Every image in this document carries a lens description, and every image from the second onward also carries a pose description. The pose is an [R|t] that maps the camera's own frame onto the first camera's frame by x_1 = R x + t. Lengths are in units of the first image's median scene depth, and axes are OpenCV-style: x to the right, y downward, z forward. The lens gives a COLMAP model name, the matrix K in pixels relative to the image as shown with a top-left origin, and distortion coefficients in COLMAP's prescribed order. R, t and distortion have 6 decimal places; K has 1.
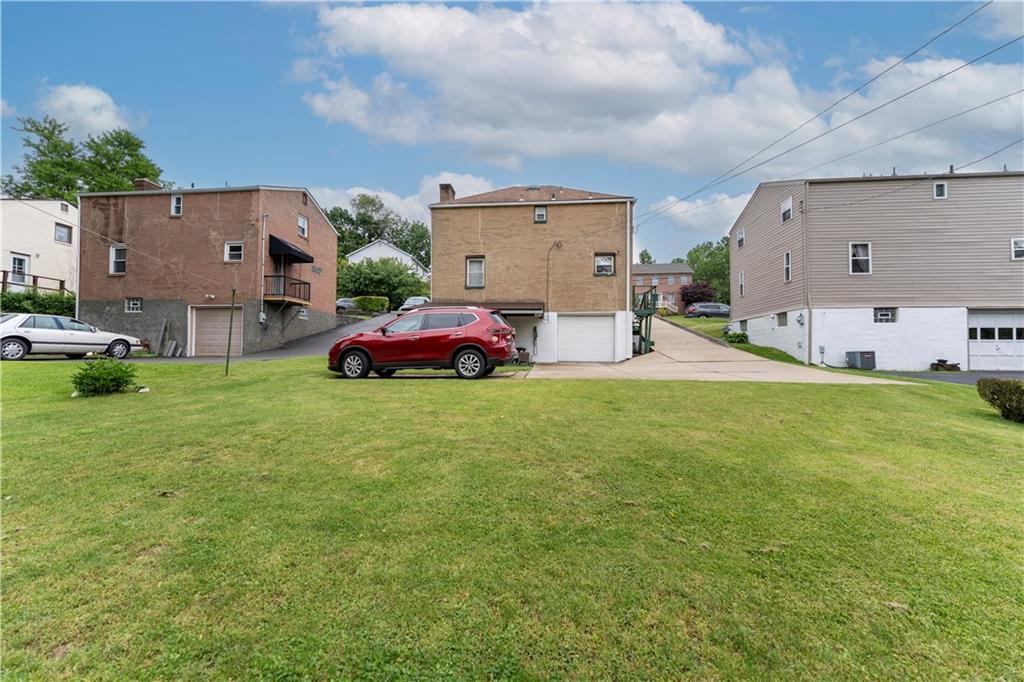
lens RADIAL K [[416.0, 0, 513.9], [0, 416.0, 348.9], [0, 0, 1]] dist [0.003784, 0.000094]
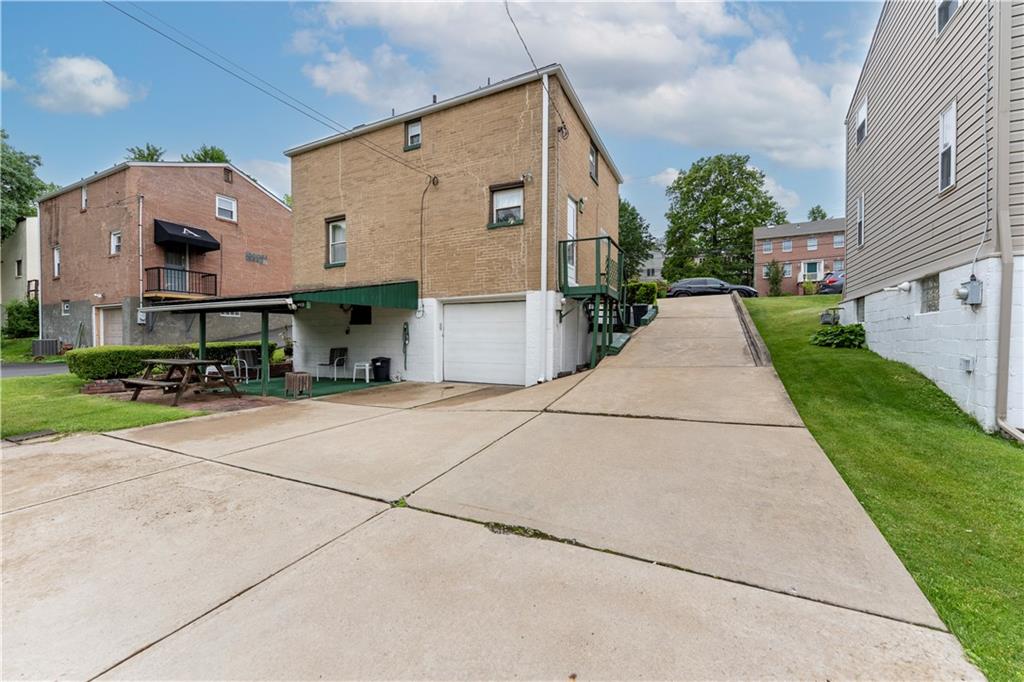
lens RADIAL K [[416.0, 0, 507.3], [0, 416.0, 348.5], [0, 0, 1]] dist [0.003784, 0.000094]
pose [[0.929304, 0.004680, -0.369286, 0.410127], [0.006840, 0.999530, 0.029880, -0.033275], [0.369252, -0.030294, 0.928835, 0.483677]]
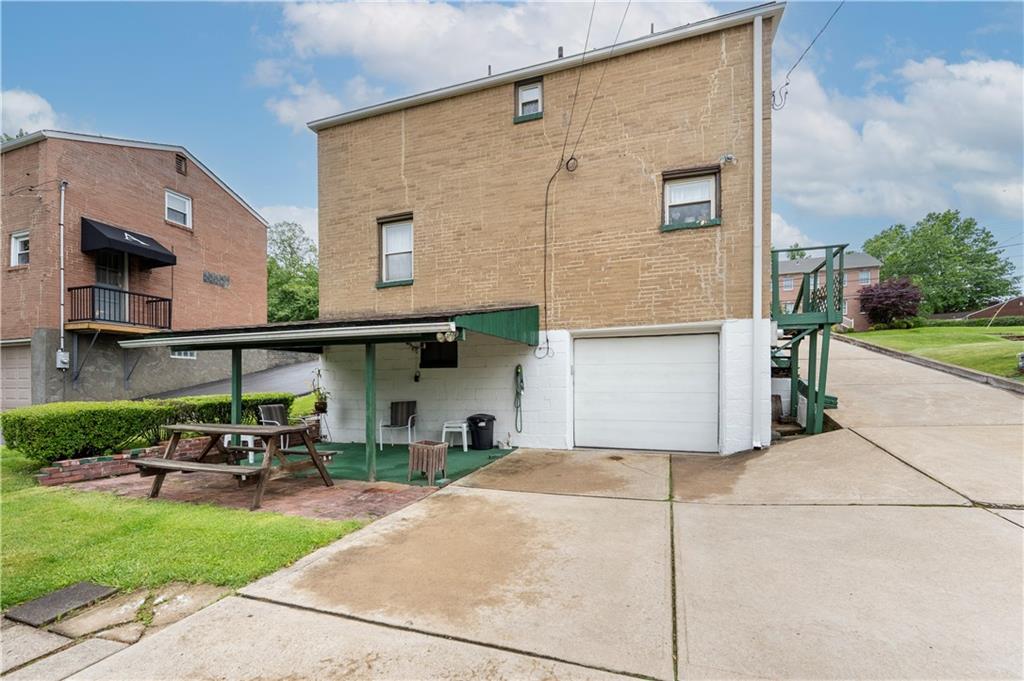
lens RADIAL K [[467.9, 0, 498.1], [0, 467.9, 389.7], [0, 0, 1]] dist [0.002337, 0.000948]
pose [[0.966917, -0.008564, -0.254947, 0.152308], [0.012709, 0.999812, 0.014613, -0.035453], [0.254774, -0.017370, 0.966845, 0.523087]]
